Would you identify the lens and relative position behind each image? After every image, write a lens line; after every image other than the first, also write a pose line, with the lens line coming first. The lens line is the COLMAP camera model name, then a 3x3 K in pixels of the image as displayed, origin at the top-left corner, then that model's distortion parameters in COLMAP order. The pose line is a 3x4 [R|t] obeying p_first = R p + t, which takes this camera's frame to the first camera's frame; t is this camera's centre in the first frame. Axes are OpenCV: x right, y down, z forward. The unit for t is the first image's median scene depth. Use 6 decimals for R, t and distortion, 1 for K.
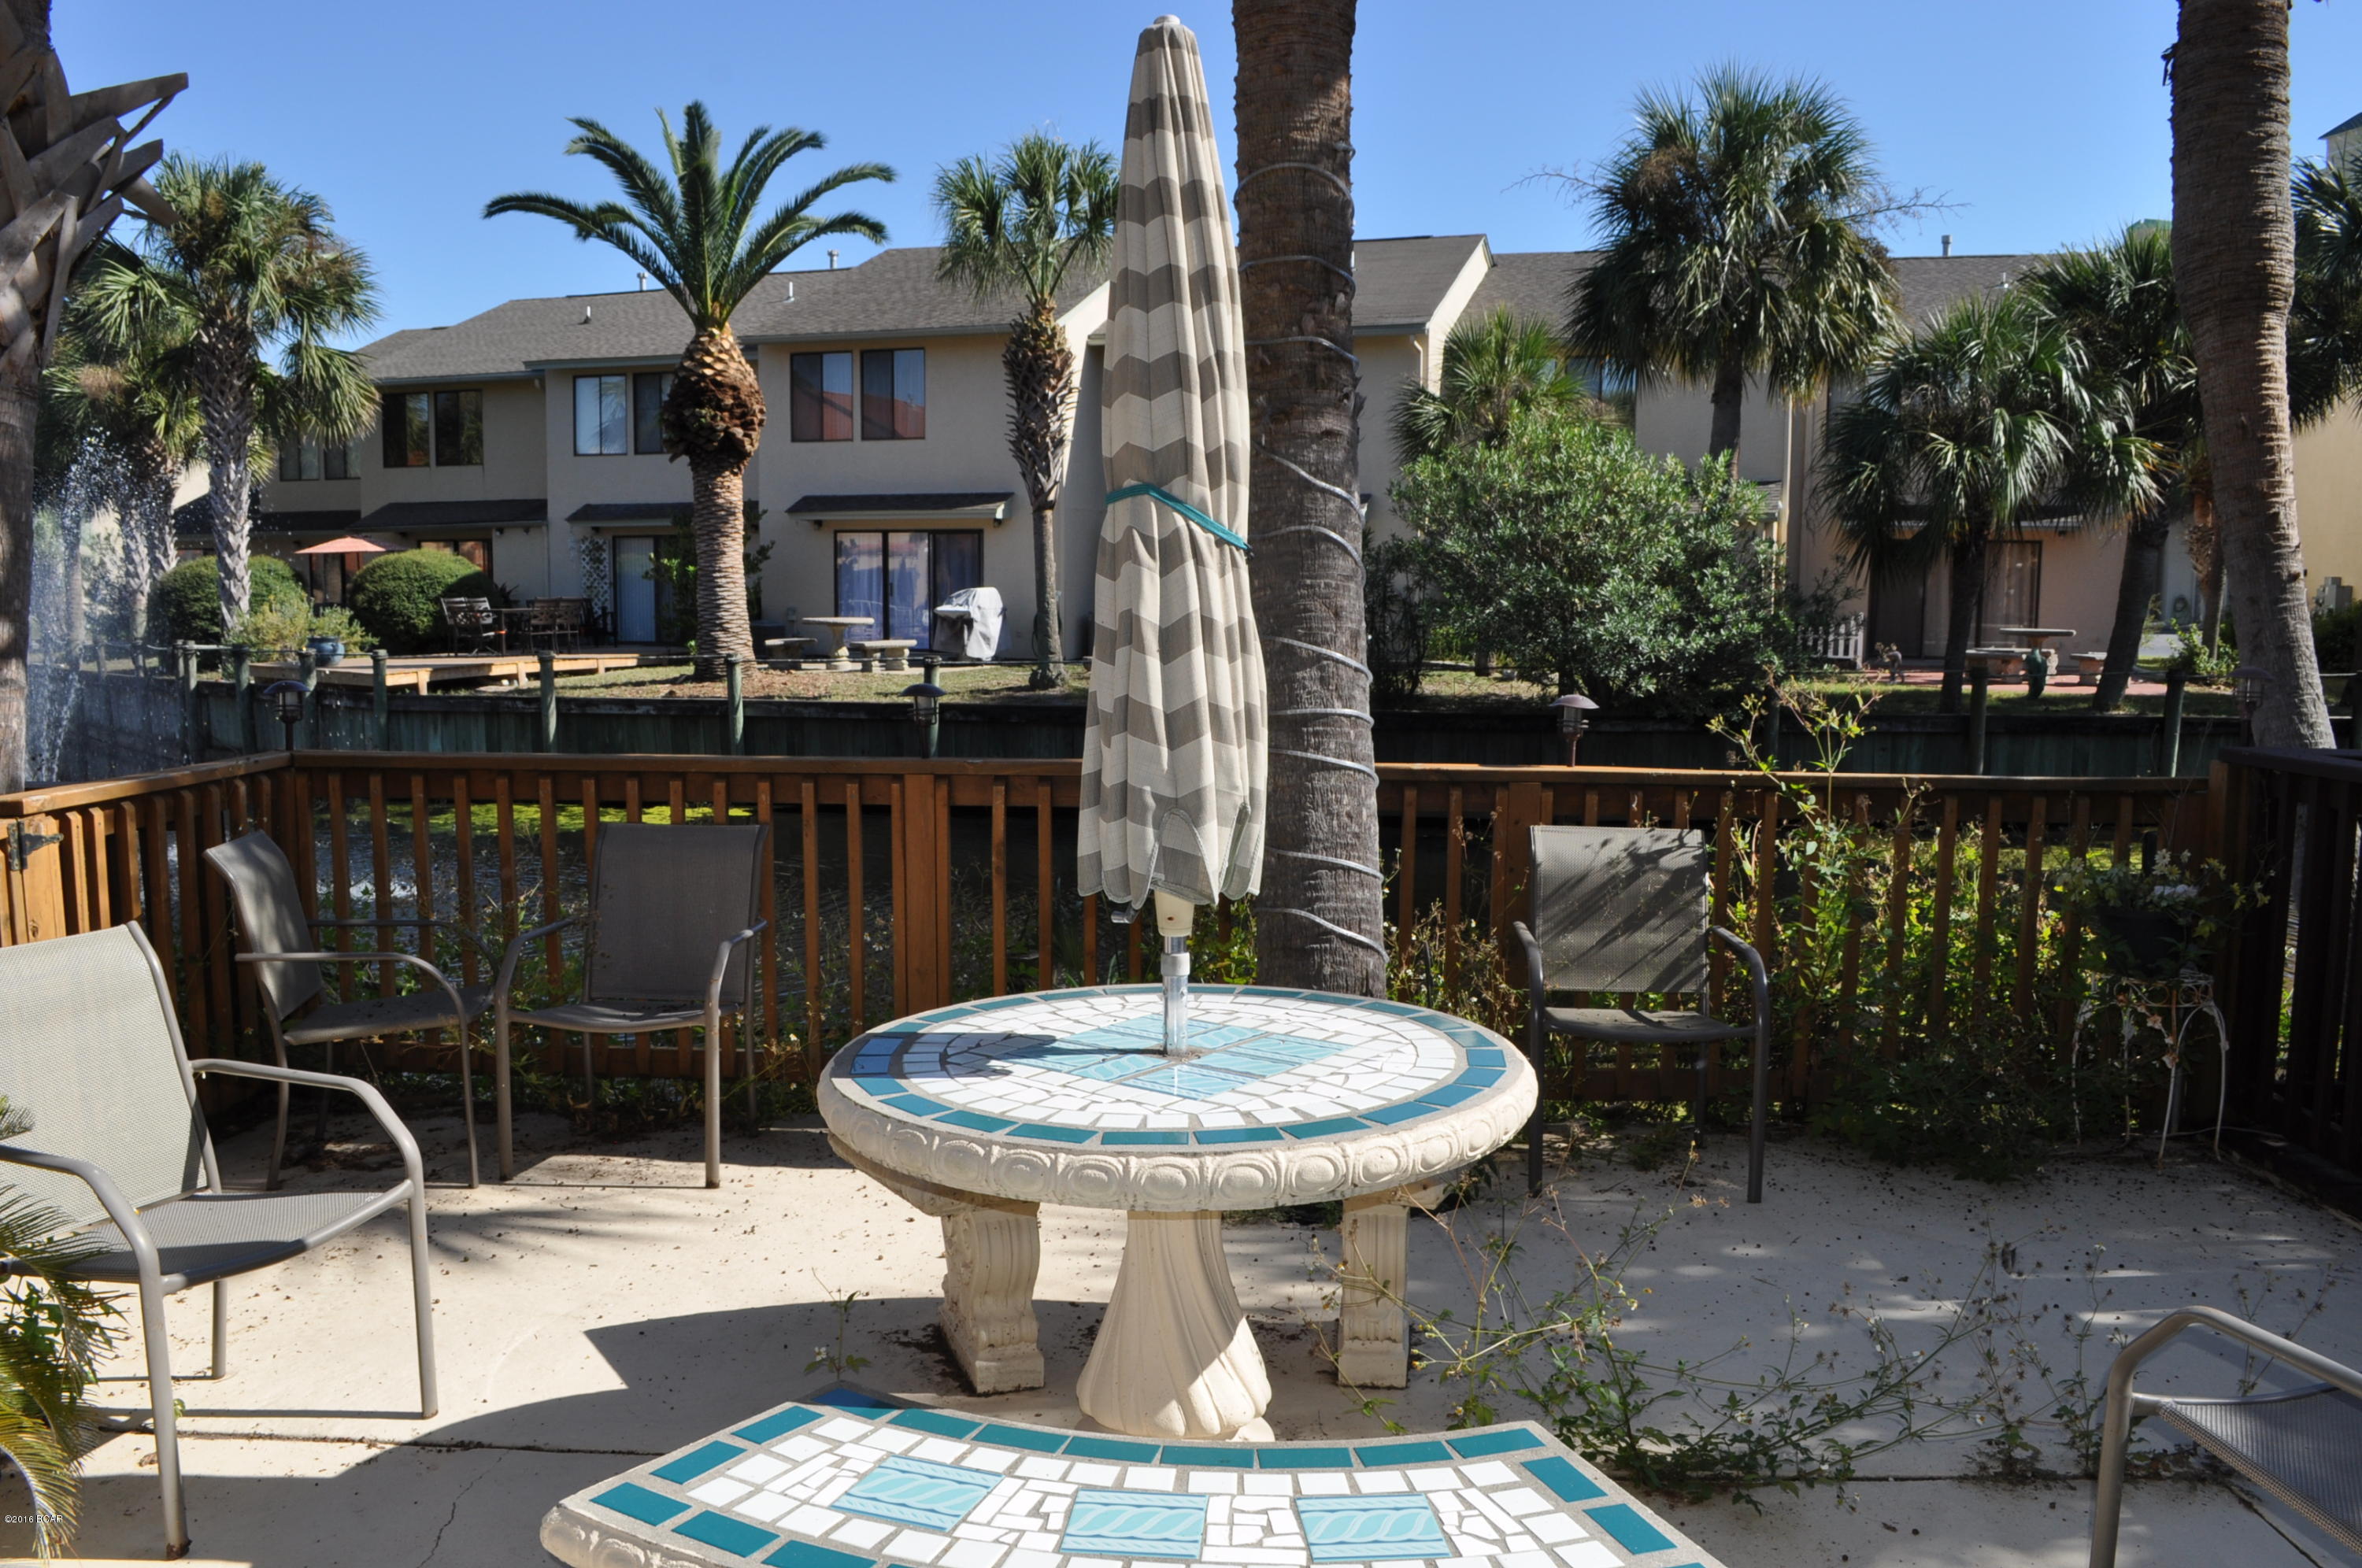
lens RADIAL K [[1836.3, 0, 1170.1], [0, 1836.3, 781.3], [0, 0, 1]] dist [-0.079720, 0.021917]
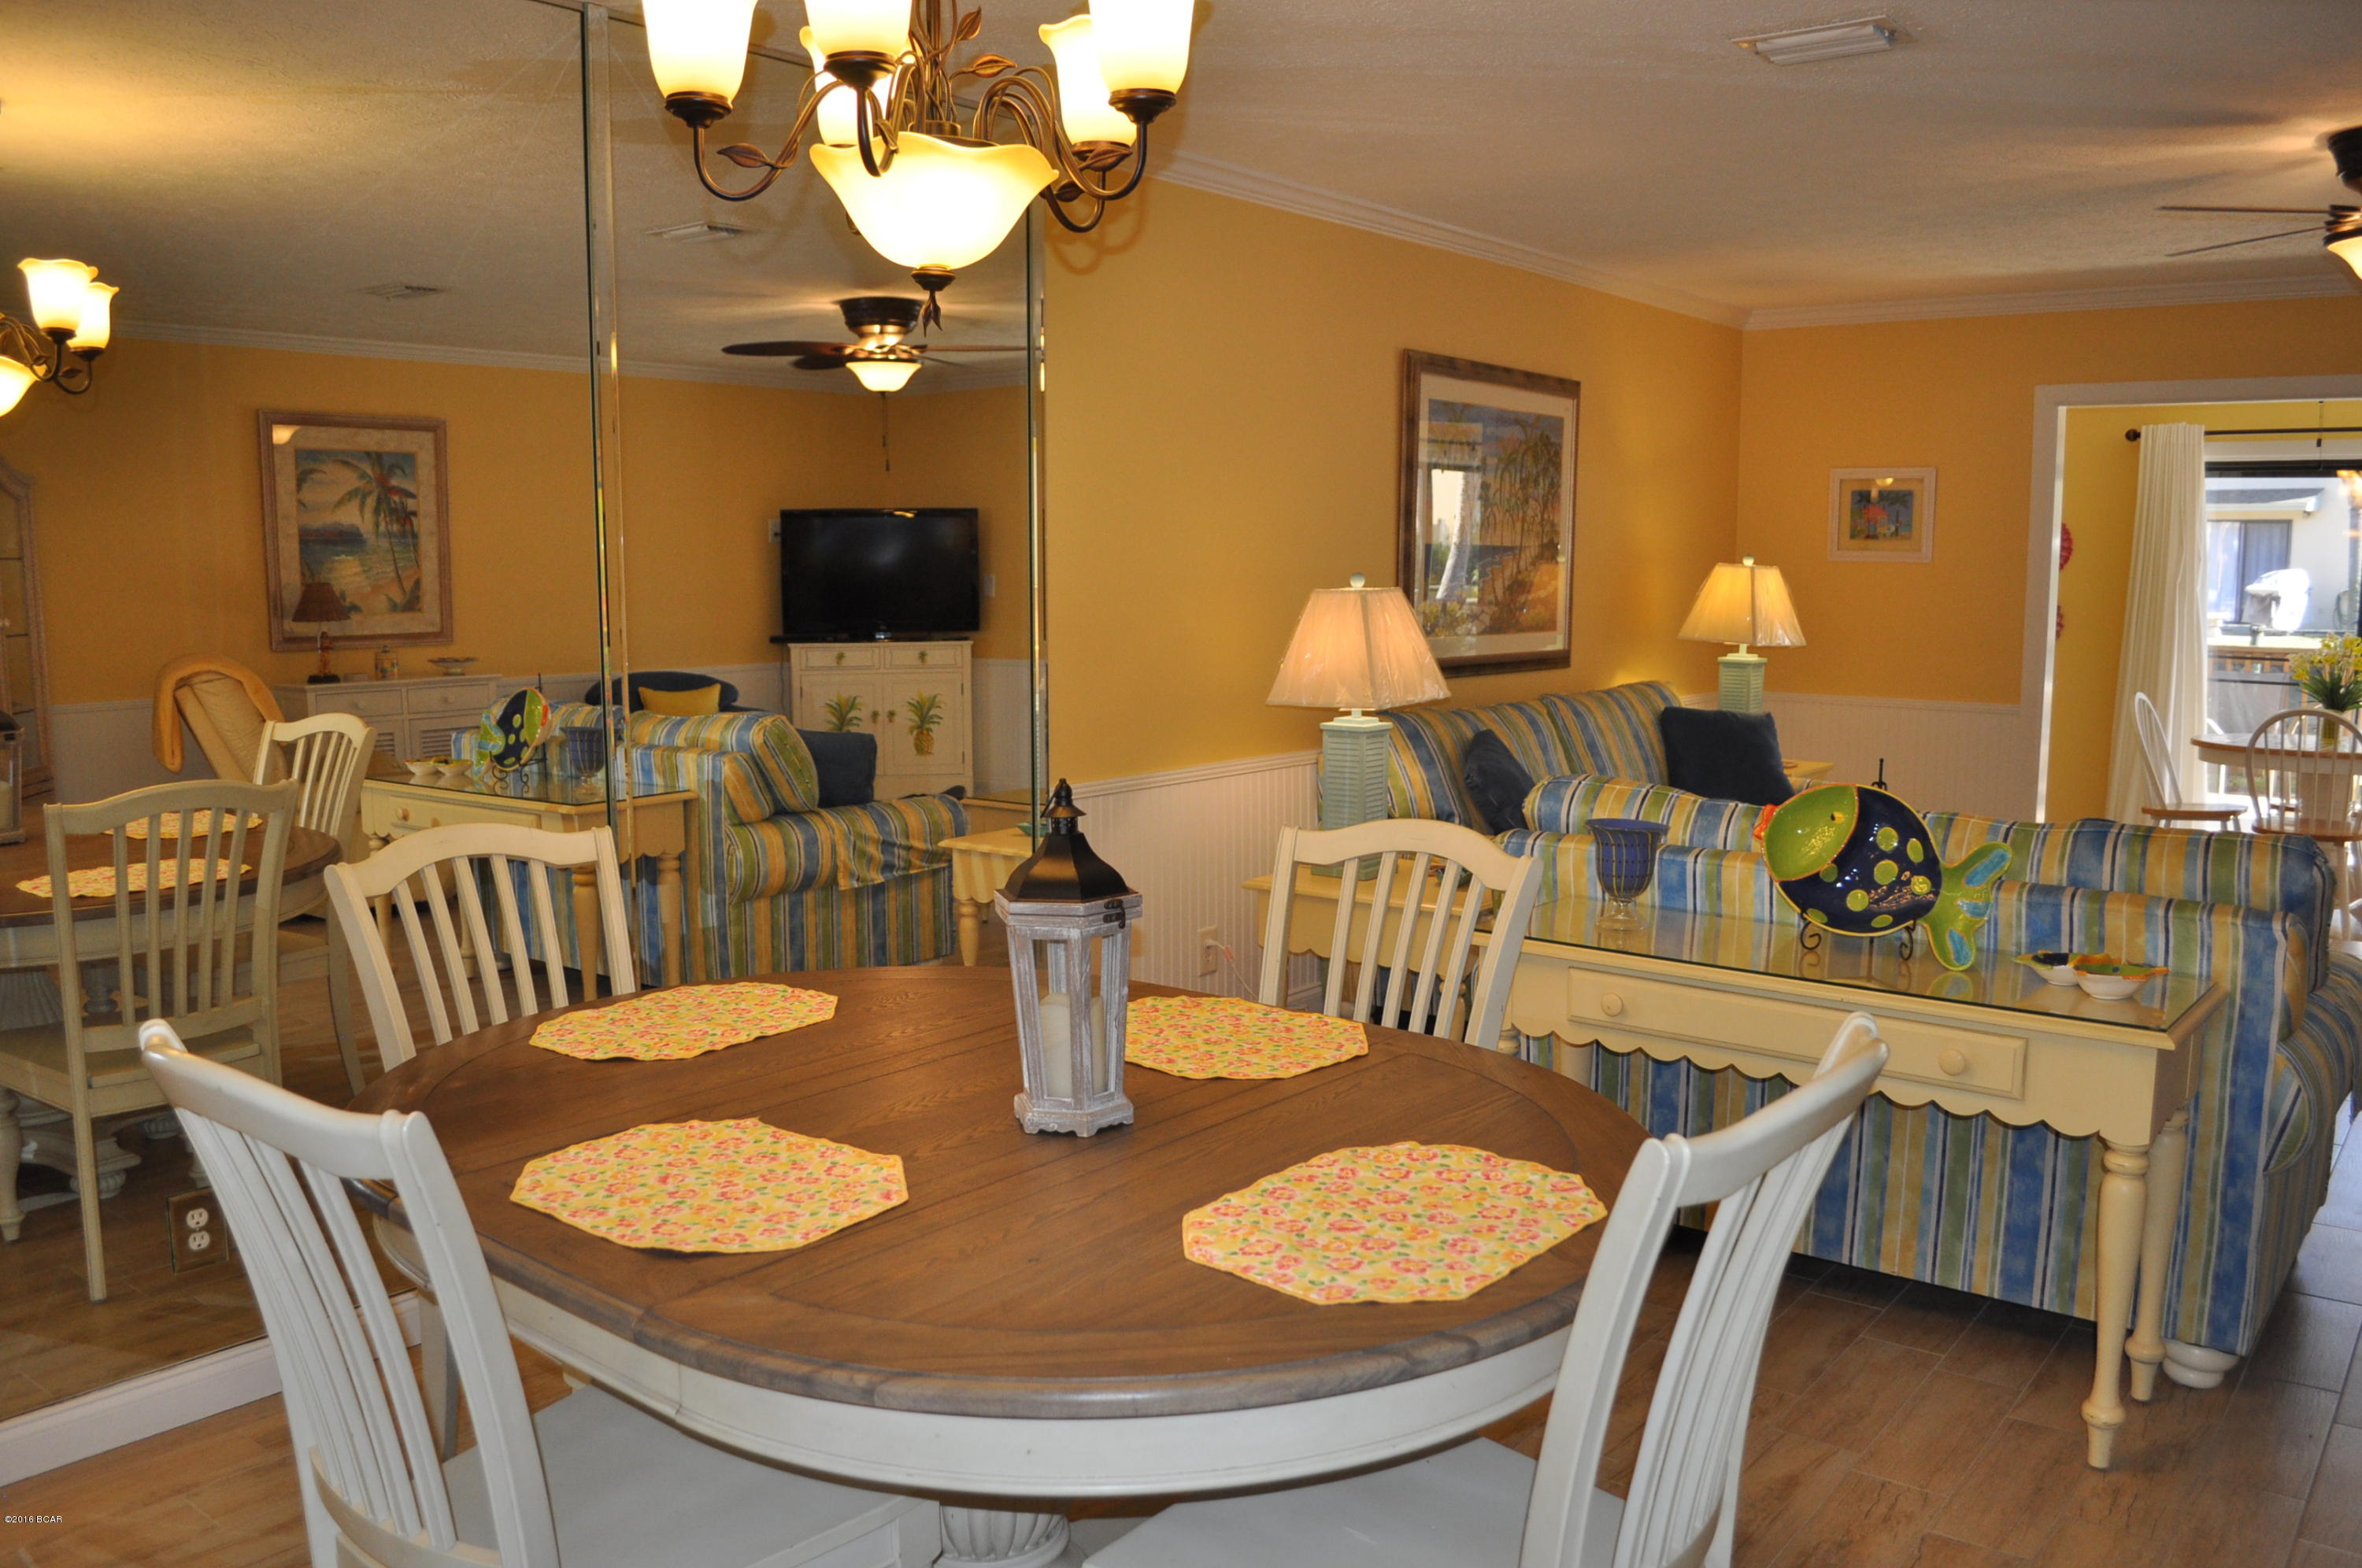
lens RADIAL K [[1836.3, 0, 1180.2], [0, 1836.3, 805.8], [0, 0, 1]] dist [-0.079720, 0.021917]
pose [[0.814134, 0.071145, -0.576303, -0.011654], [-0.055266, 0.997454, 0.045063, 0.036881], [0.578042, -0.004837, 0.815993, -0.386448]]
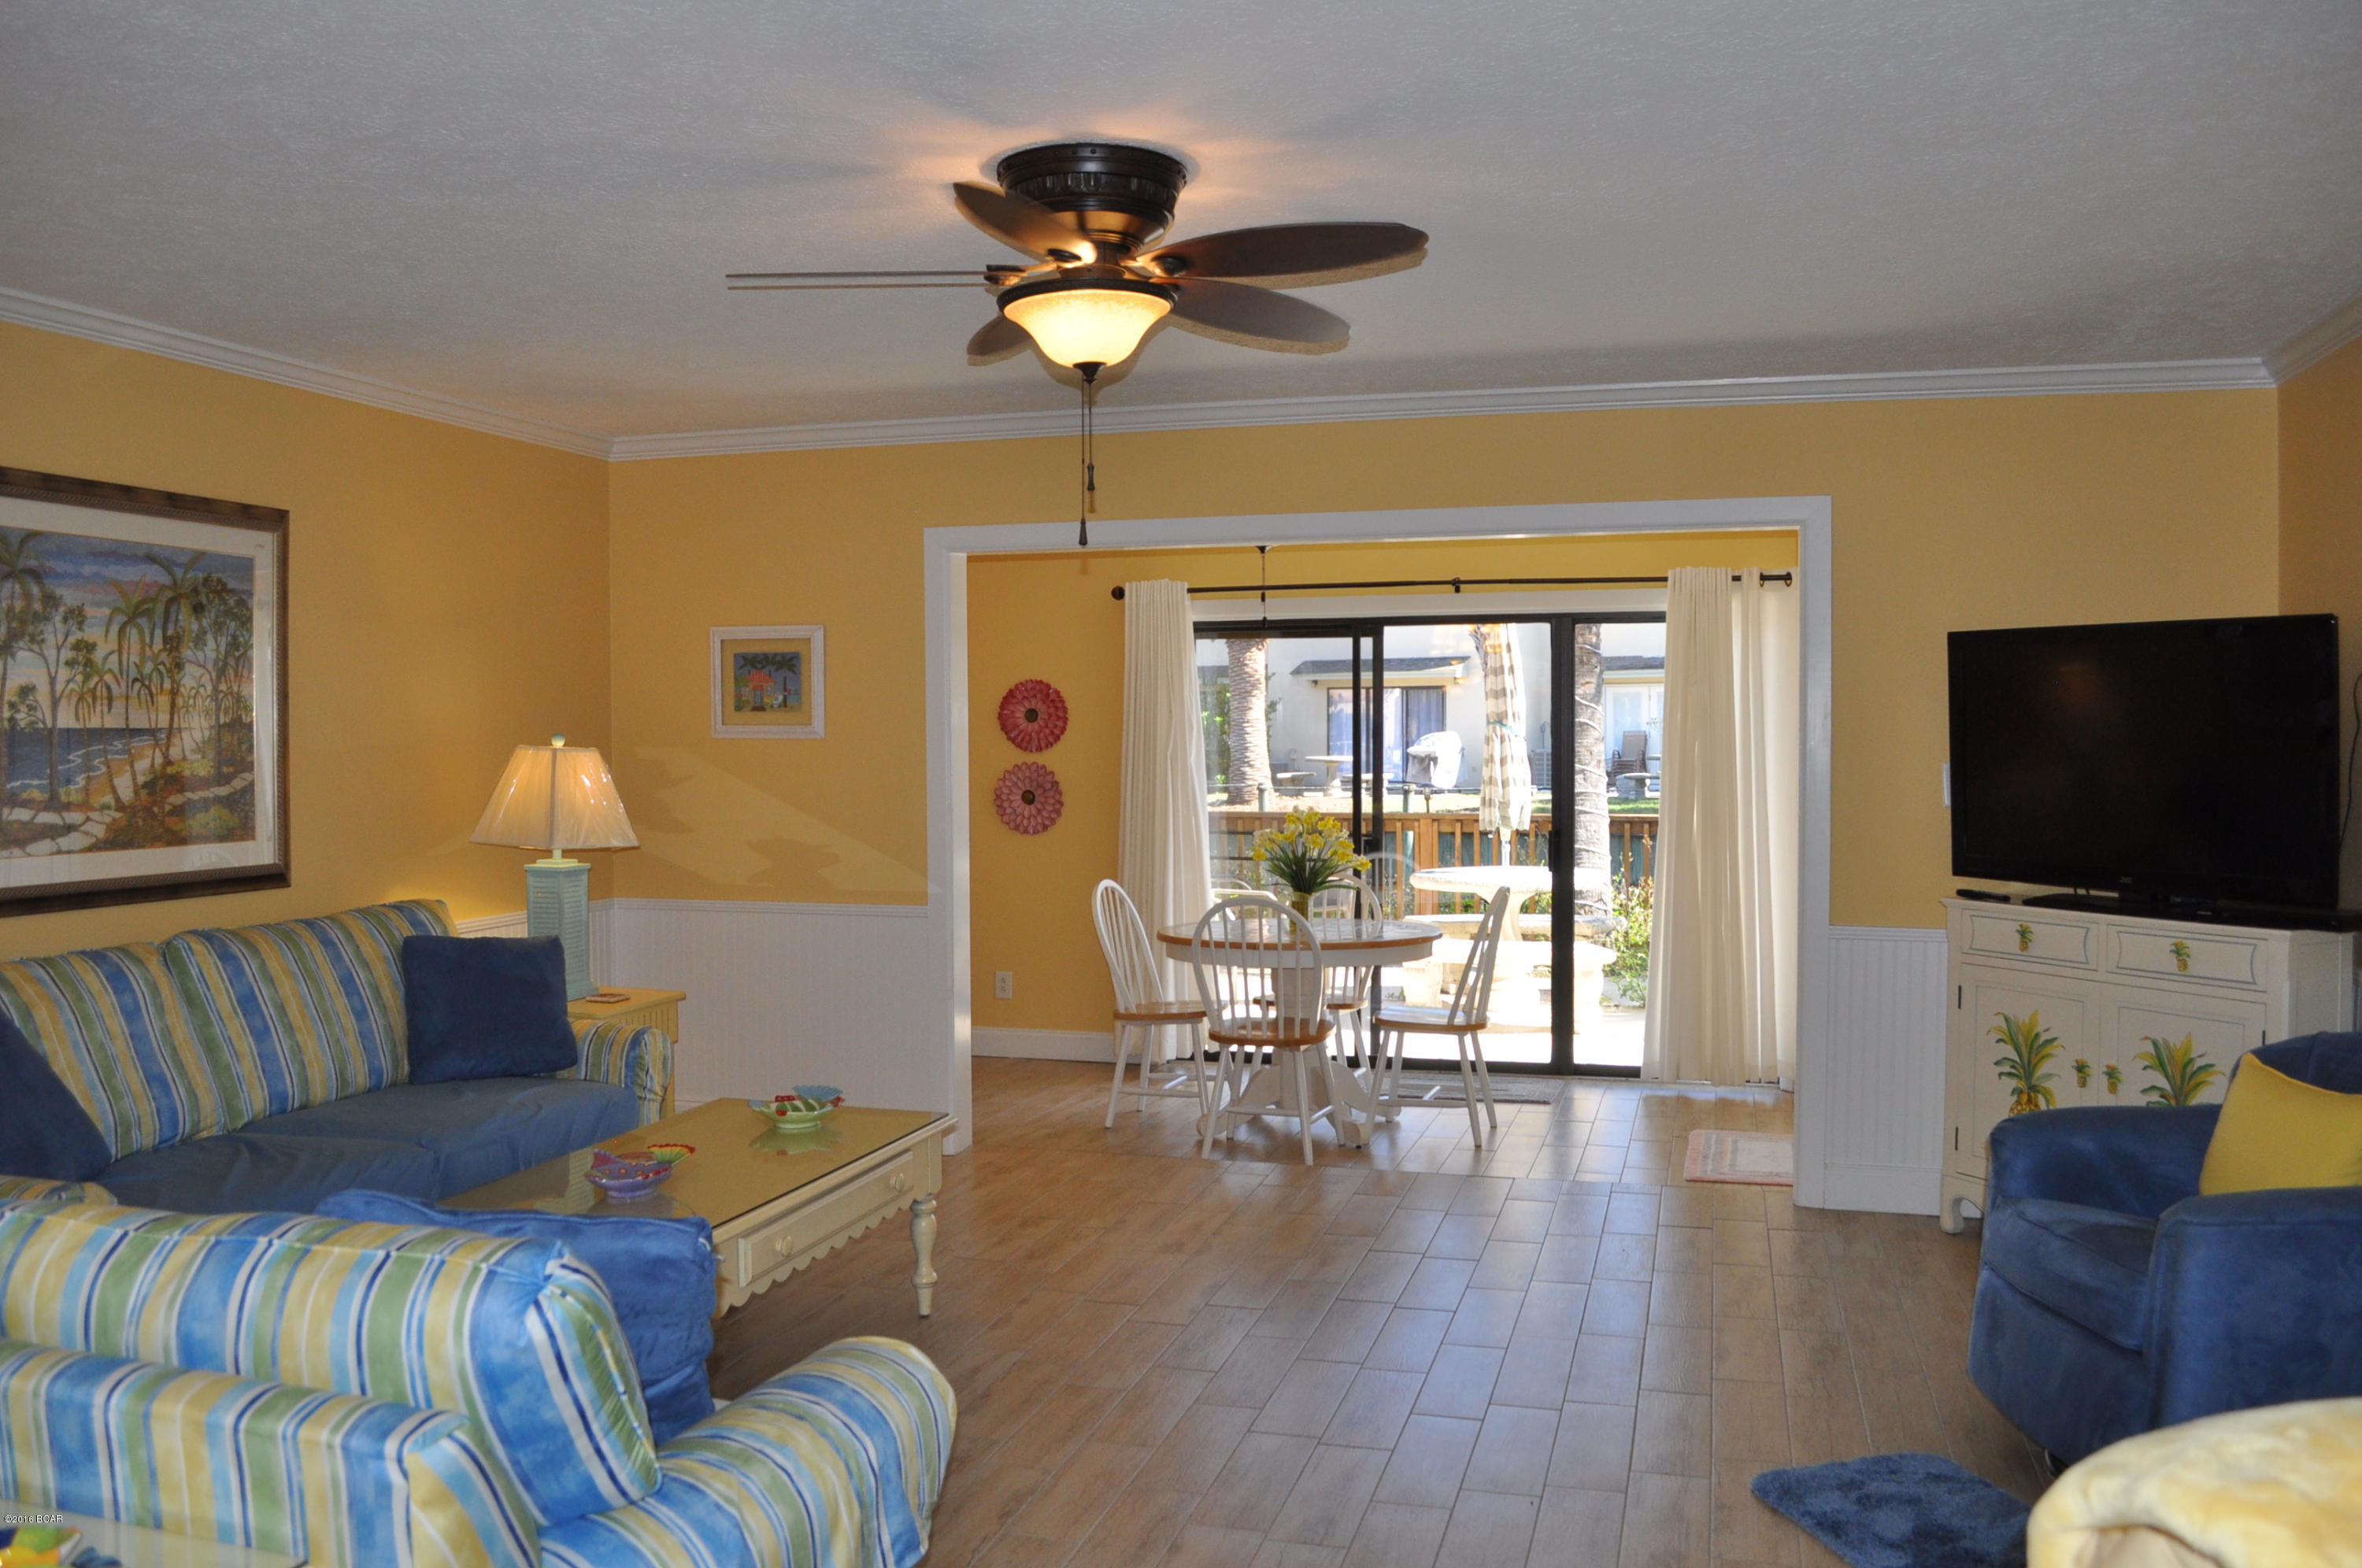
lens RADIAL K [[1836.3, 0, 1176.7], [0, 1836.3, 780.4], [0, 0, 1]] dist [-0.079720, 0.021917]
pose [[0.970060, -0.005191, -0.242809, 0.027063], [-0.013136, 0.997187, -0.073799, 0.025645], [0.242509, 0.074779, 0.967263, -0.289547]]
